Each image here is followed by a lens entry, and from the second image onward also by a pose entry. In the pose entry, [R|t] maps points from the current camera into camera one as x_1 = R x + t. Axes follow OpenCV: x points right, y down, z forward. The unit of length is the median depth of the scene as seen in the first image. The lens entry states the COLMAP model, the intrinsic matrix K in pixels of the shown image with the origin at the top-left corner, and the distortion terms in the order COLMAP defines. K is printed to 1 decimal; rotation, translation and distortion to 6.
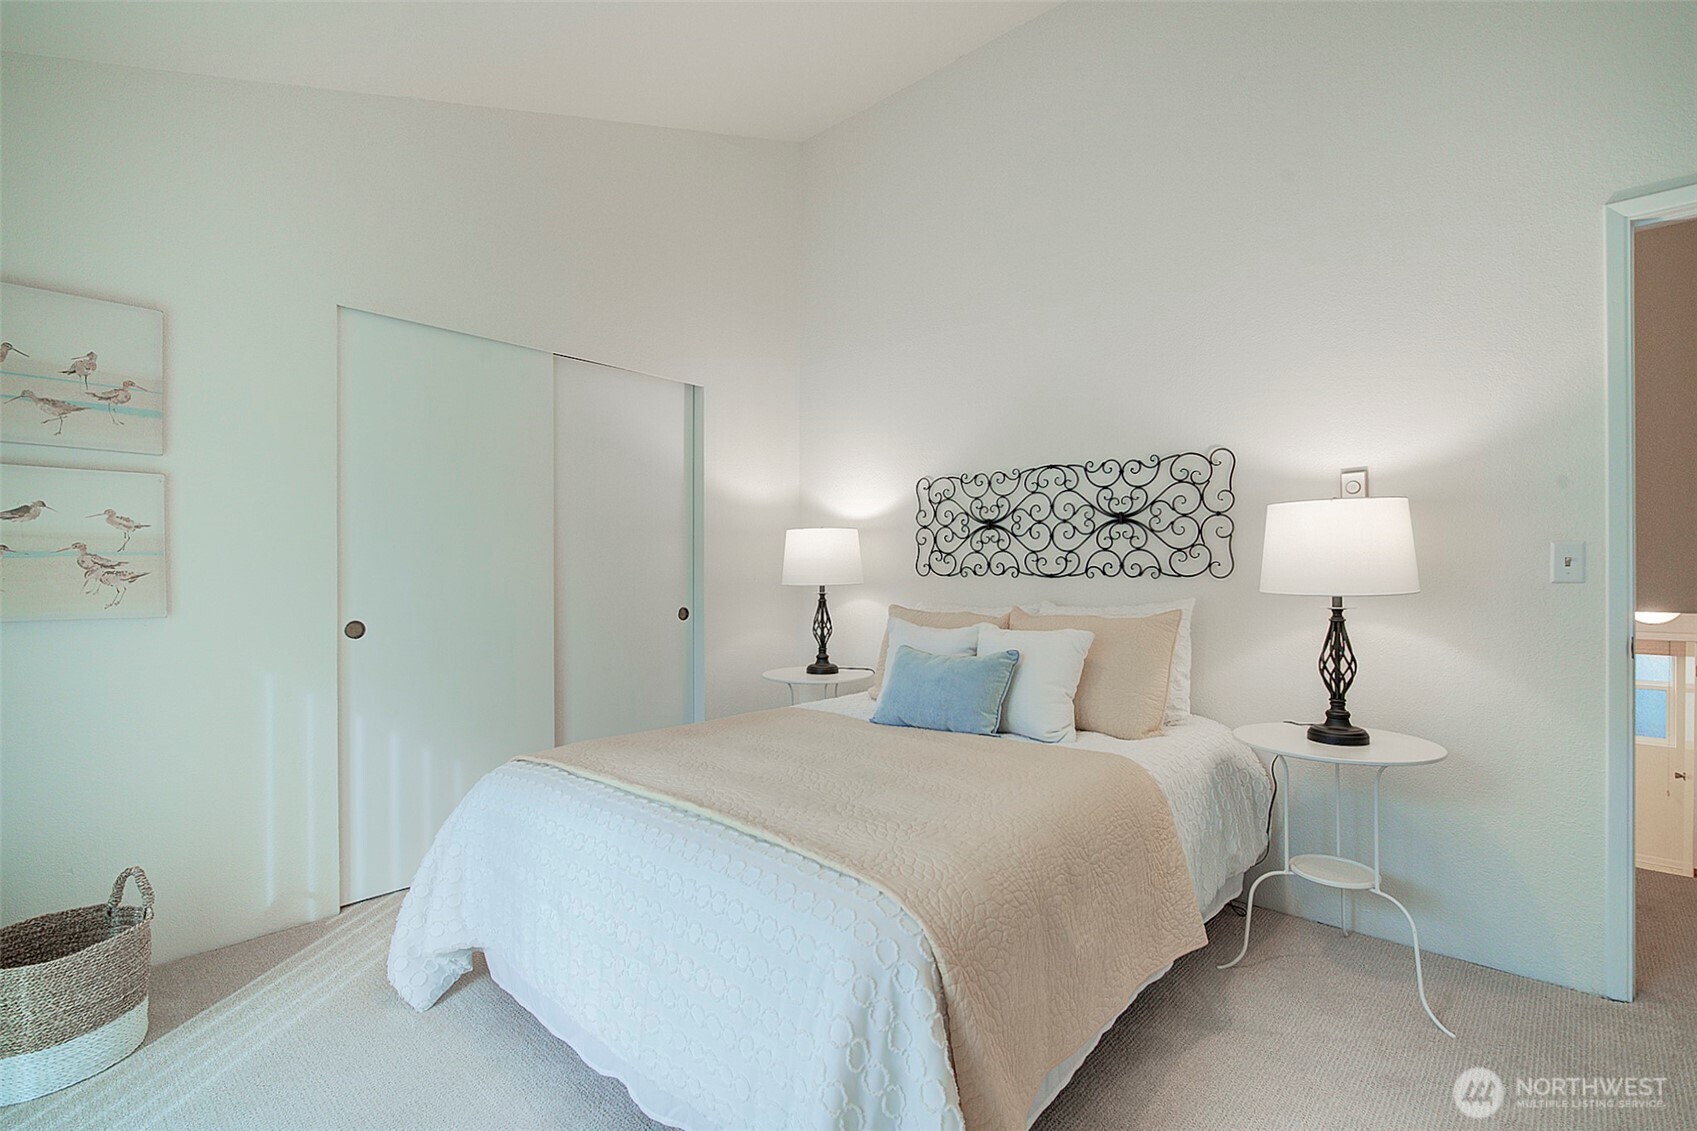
lens RADIAL K [[749.7, 0, 848.5], [0, 749.7, 565.5], [0, 0, 1]] dist [-0.012055, 0.000959]
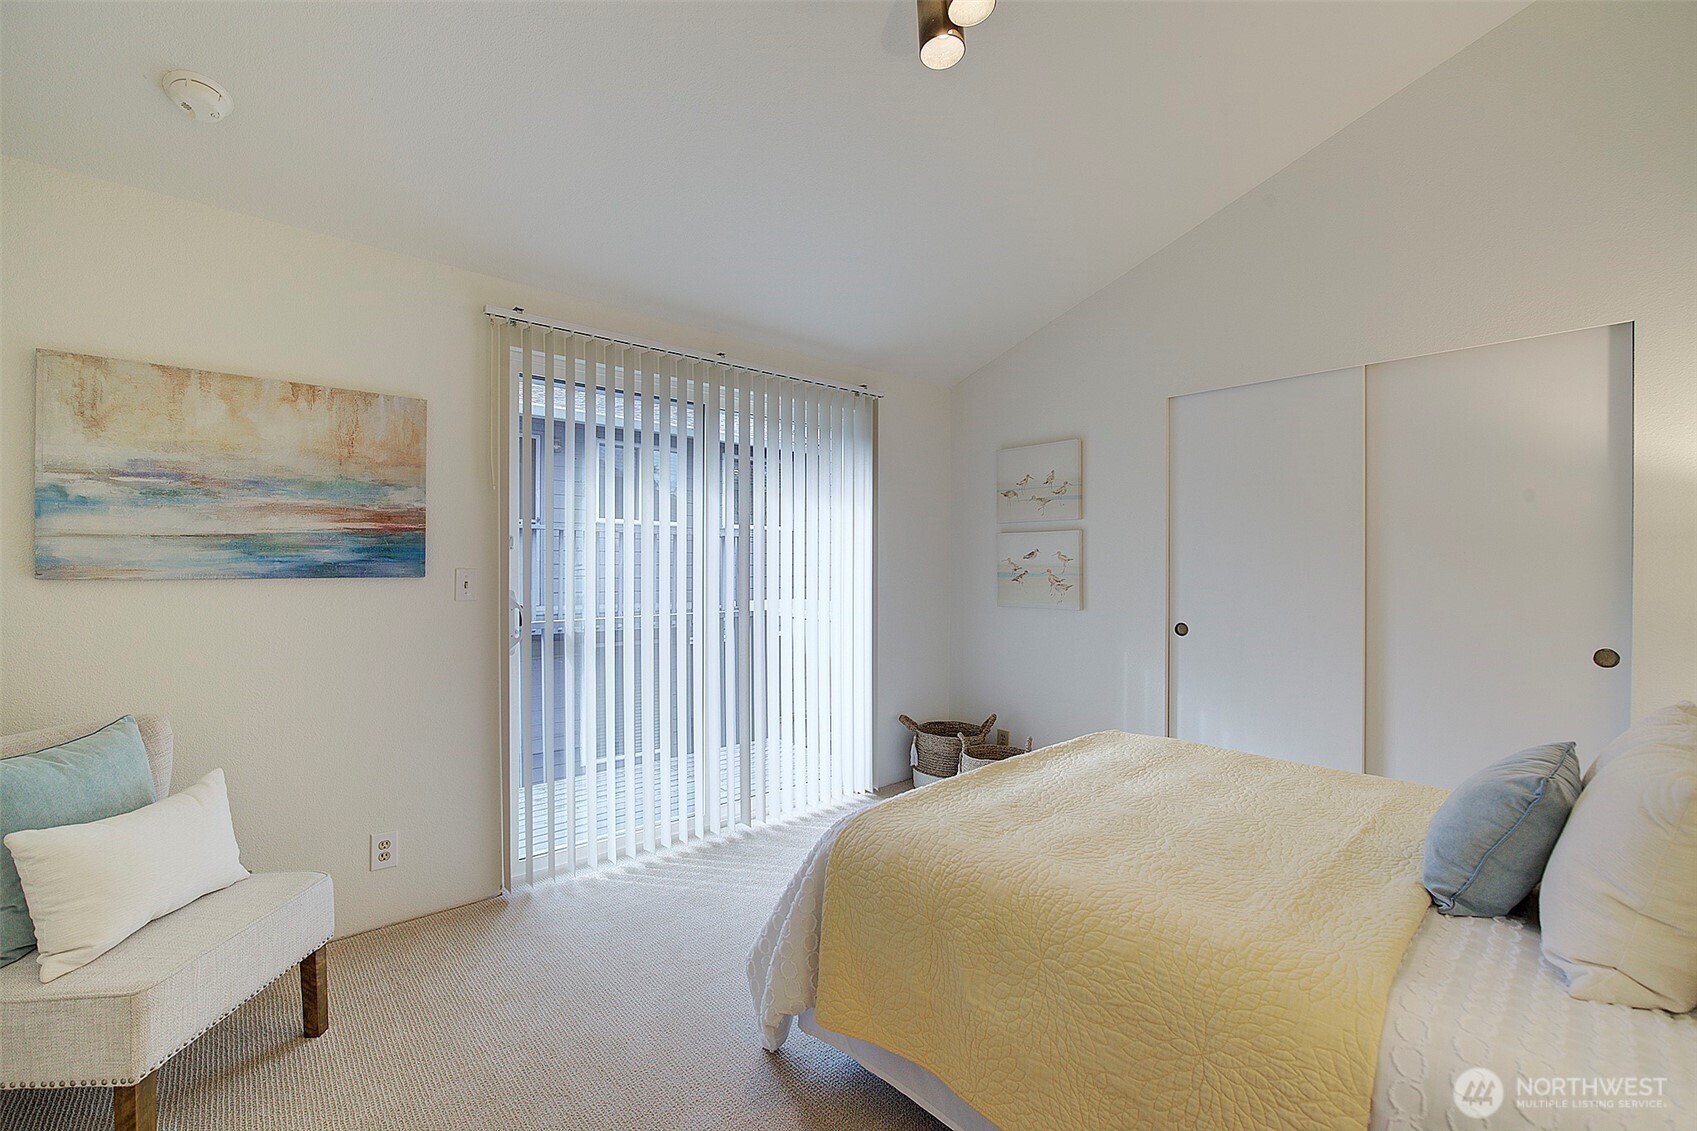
lens RADIAL K [[749.7, 0, 848.5], [0, 749.7, 565.5], [0, 0, 1]] dist [-0.012055, 0.000959]
pose [[-0.105348, -0.012973, -0.994351, 0.926918], [-0.010090, 0.999877, -0.011977, -0.010509], [0.994384, 0.008771, -0.105466, 0.646333]]
